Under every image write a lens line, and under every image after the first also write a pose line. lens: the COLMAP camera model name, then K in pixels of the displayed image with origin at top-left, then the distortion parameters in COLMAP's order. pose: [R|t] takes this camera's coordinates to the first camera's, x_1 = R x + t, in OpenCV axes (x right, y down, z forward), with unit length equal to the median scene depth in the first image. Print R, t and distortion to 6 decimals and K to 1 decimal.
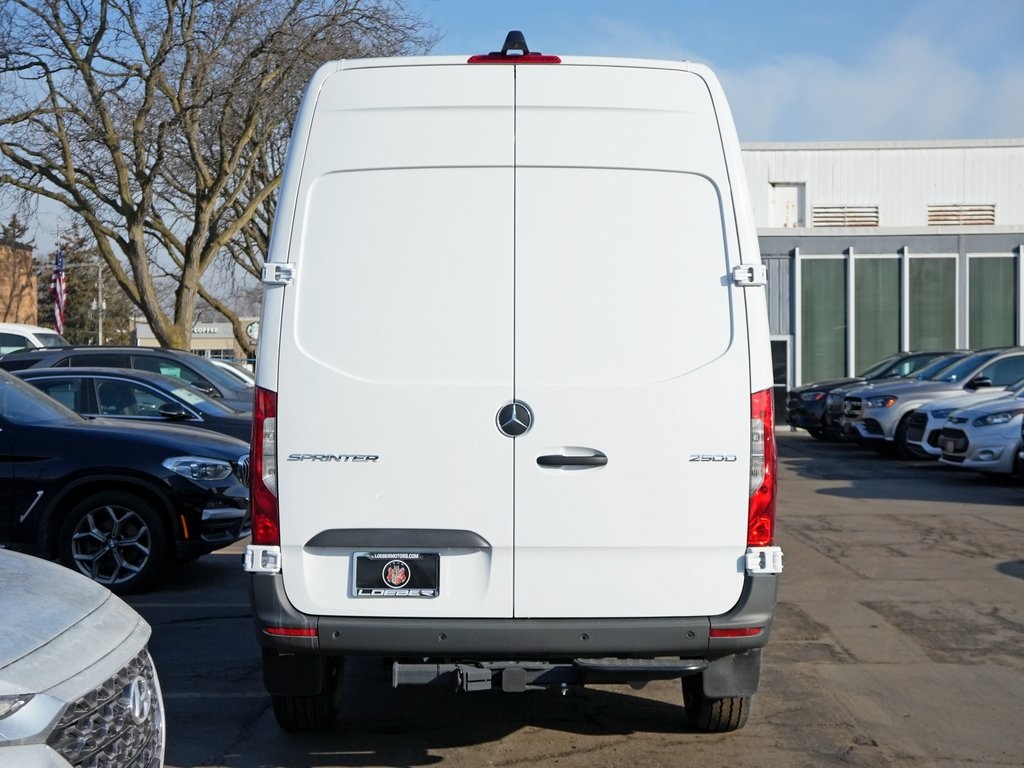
lens RADIAL K [[1586.3, 0, 512.0], [0, 1586.3, 384.0], [0, 0, 1]] dist [0.281707, 0.001602]
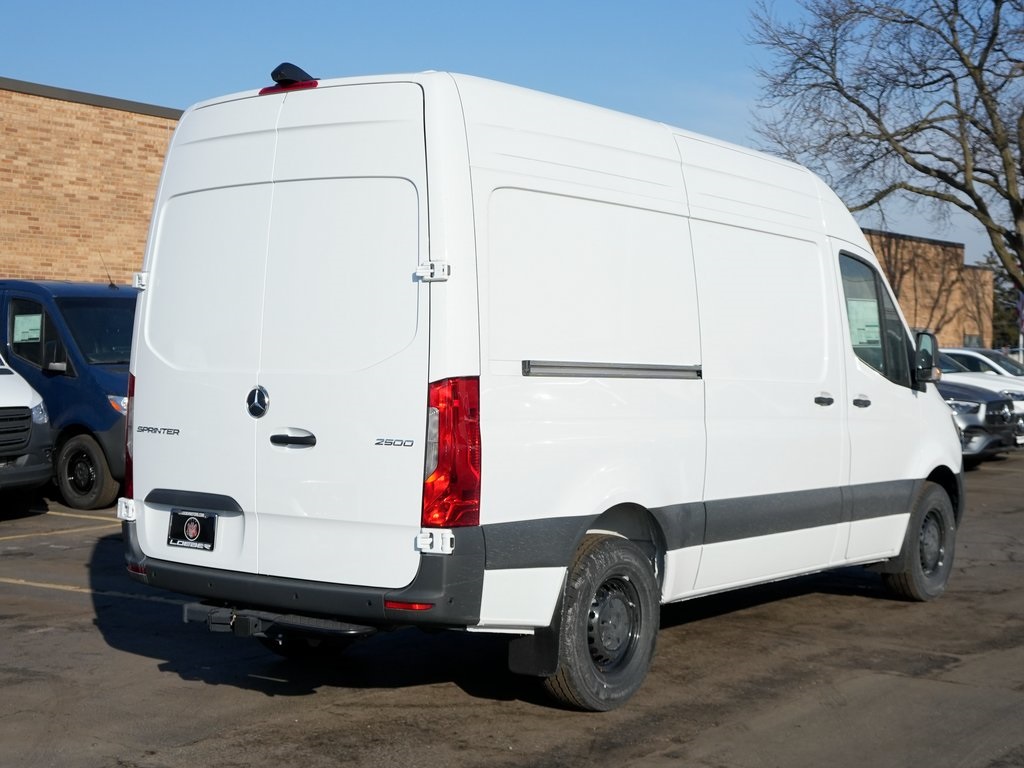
lens RADIAL K [[1481.5, 0, 512.0], [0, 1481.5, 384.0], [0, 0, 1]] dist [0.189174, 0.010460]
pose [[0.786773, 0.015660, -0.617044, 0.801718], [-0.010477, 0.999873, 0.012017, -0.005761], [0.617154, -0.002990, 0.786837, 0.261965]]
